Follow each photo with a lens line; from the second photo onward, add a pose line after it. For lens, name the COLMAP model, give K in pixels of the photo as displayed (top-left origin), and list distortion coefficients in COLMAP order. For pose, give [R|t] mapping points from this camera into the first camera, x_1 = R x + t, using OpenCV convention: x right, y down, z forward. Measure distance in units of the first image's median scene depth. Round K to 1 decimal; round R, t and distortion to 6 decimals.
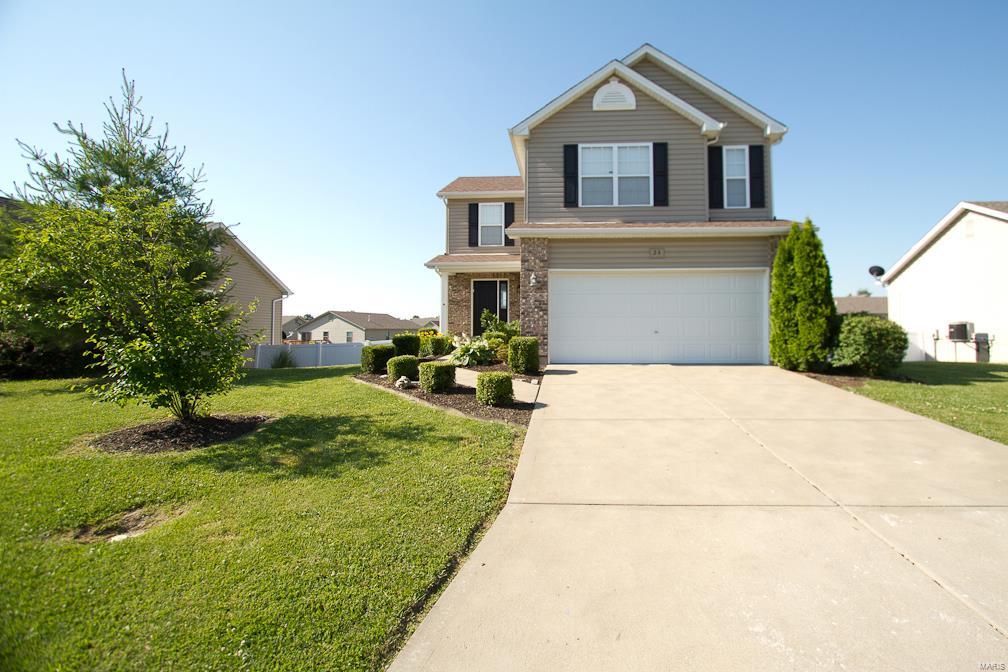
lens RADIAL K [[471.0, 0, 529.7], [0, 471.0, 313.5], [0, 0, 1]] dist [-0.019335, 0.000135]
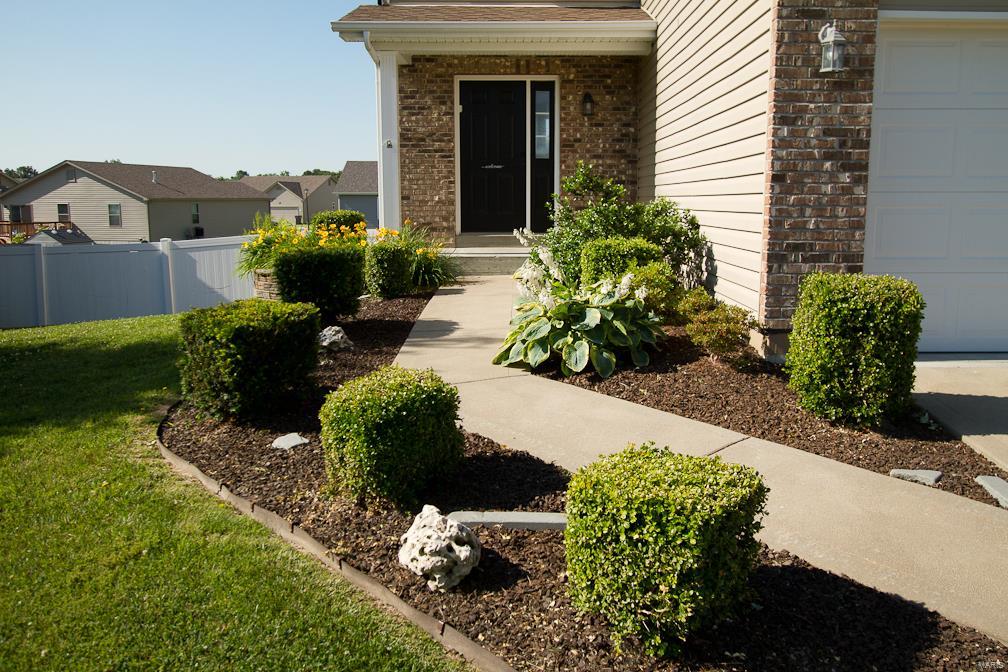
lens RADIAL K [[855.6, 0, 533.4], [0, 855.6, 319.8], [0, 0, 1]] dist [-0.001550, 0.005837]
pose [[0.996262, -0.010394, 0.085760, -0.183125], [-0.004783, 0.984576, 0.174891, -0.004874], [-0.086255, -0.174647, 0.980846, 0.468504]]
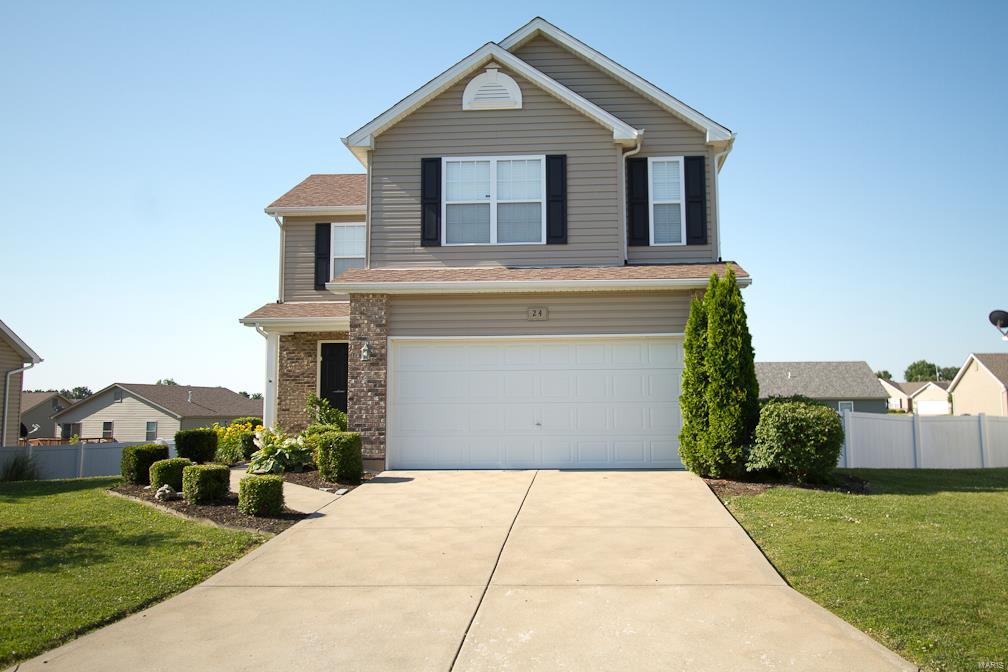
lens RADIAL K [[913.5, 0, 506.6], [0, 913.5, 312.5], [0, 0, 1]] dist [0.000199, 0.010668]
pose [[0.999957, -0.005601, -0.007367, 0.212760], [0.005014, 0.996980, -0.077493, -0.020298], [0.007778, 0.077453, 0.996966, -0.359640]]
